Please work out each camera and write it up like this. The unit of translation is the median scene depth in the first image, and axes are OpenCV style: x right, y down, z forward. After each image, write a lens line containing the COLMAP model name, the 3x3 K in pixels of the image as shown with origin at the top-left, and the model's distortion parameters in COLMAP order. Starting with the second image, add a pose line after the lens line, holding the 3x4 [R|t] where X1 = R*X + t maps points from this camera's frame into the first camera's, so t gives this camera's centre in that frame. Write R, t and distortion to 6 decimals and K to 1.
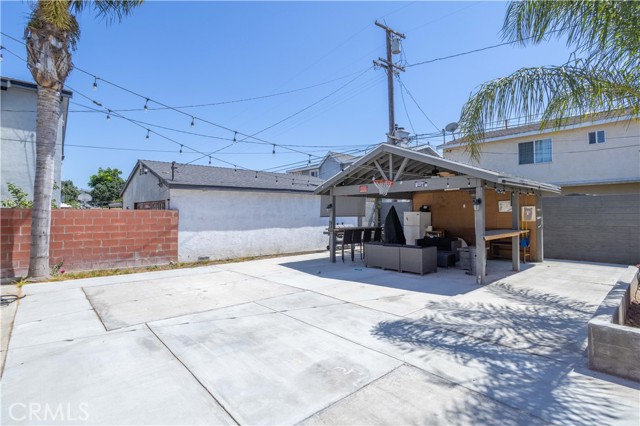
lens RADIAL K [[314.5, 0, 319.7], [0, 314.5, 209.9], [0, 0, 1]] dist [-0.065326, 0.043330]
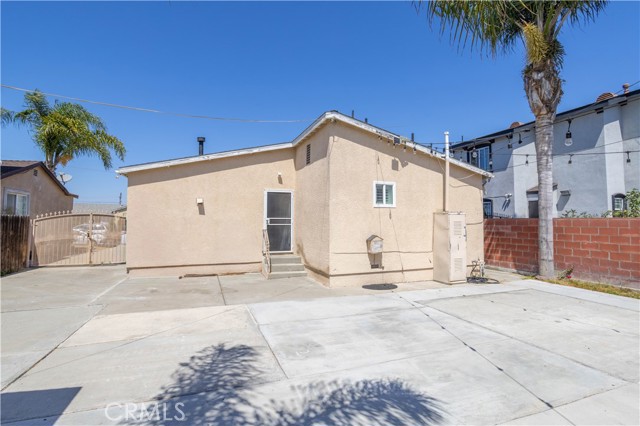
lens RADIAL K [[314.5, 0, 319.7], [0, 314.5, 209.9], [0, 0, 1]] dist [-0.065326, 0.043330]
pose [[-0.360546, -0.038213, -0.931959, 0.346793], [0.012118, 0.998884, -0.045645, 0.005261], [0.932663, -0.027751, -0.359680, 0.436686]]
